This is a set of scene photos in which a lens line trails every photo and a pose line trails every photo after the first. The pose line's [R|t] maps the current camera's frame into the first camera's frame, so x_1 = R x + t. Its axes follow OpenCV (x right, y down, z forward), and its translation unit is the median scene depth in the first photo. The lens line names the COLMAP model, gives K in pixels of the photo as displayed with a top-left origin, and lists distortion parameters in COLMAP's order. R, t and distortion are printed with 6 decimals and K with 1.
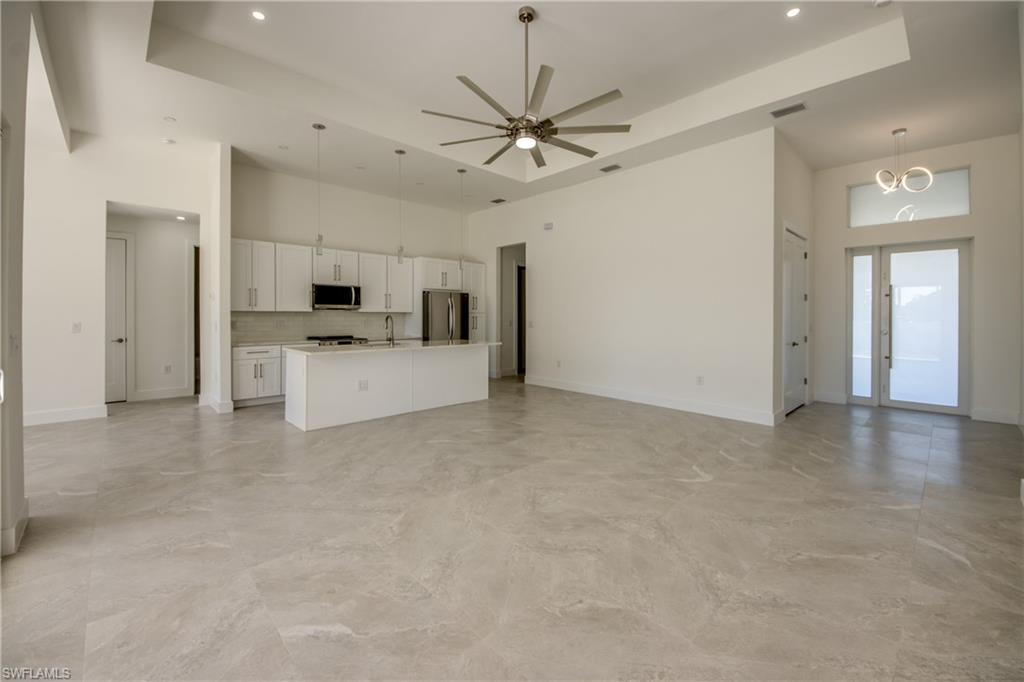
lens RADIAL K [[411.7, 0, 526.7], [0, 411.7, 317.1], [0, 0, 1]] dist [-0.000528, -0.000372]
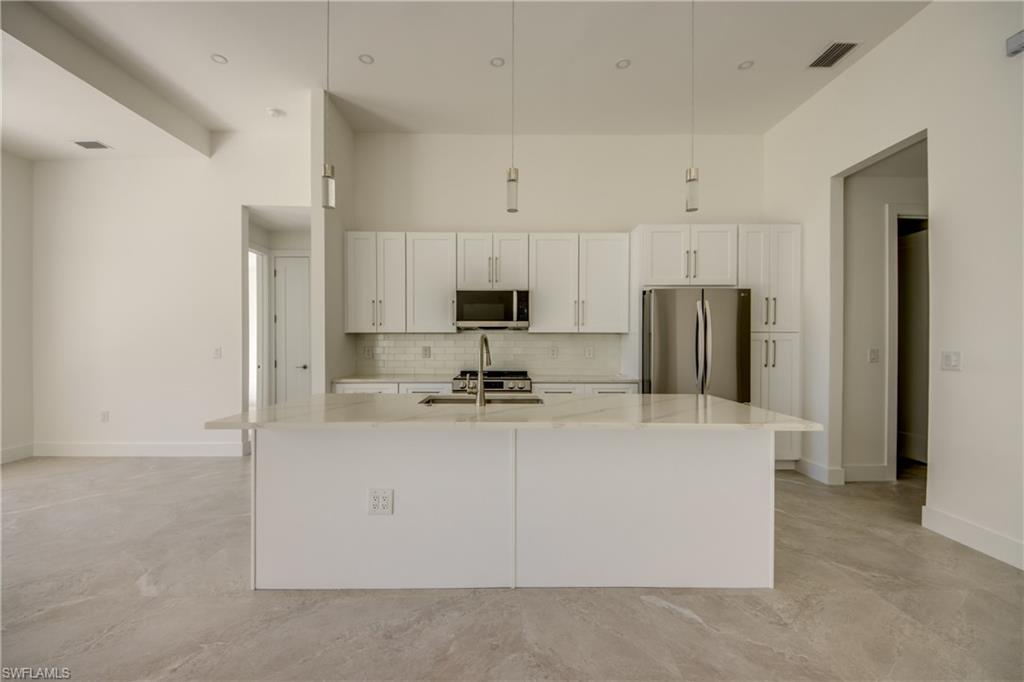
lens RADIAL K [[407.8, 0, 504.6], [0, 407.8, 342.6], [0, 0, 1]] dist [0.001913, -0.000116]
pose [[0.712576, 0.000896, -0.701595, -0.023348], [-0.001950, 0.999998, -0.000702, 0.002623], [0.701593, 0.001868, 0.712576, 0.637755]]
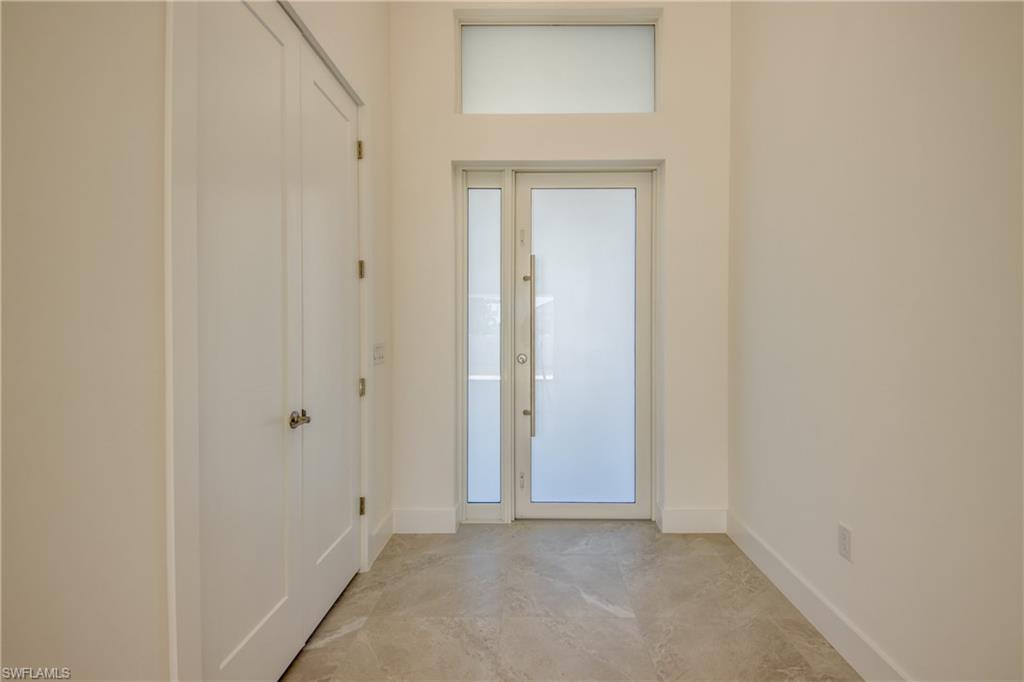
lens RADIAL K [[445.8, 0, 512.7], [0, 445.8, 334.0], [0, 0, 1]] dist [0.003490, 0.000000]
pose [[0.719750, -0.007915, 0.694189, 0.514970], [0.006135, 0.999968, 0.005040, 0.006748], [-0.694207, 0.000631, 0.719776, 0.647863]]
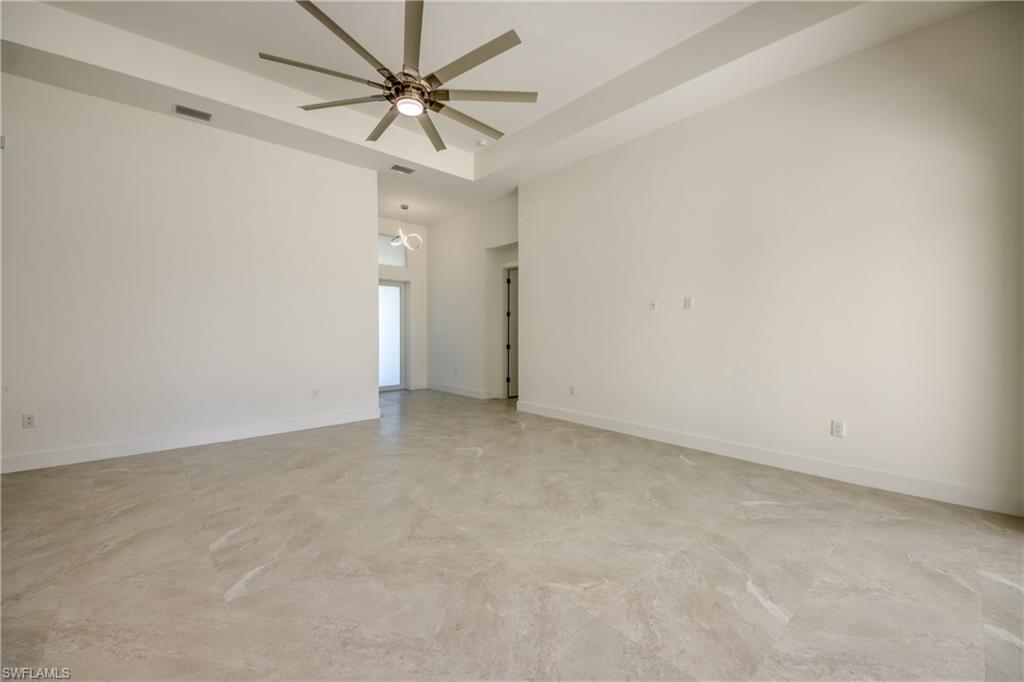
lens RADIAL K [[406.4, 0, 510.0], [0, 406.4, 334.3], [0, 0, 1]] dist [0.002481, -0.007204]
pose [[0.047765, -0.010882, 0.998799, -0.452480], [0.007744, 0.999915, 0.010524, 0.008700], [-0.998829, 0.007232, 0.047846, 0.453154]]
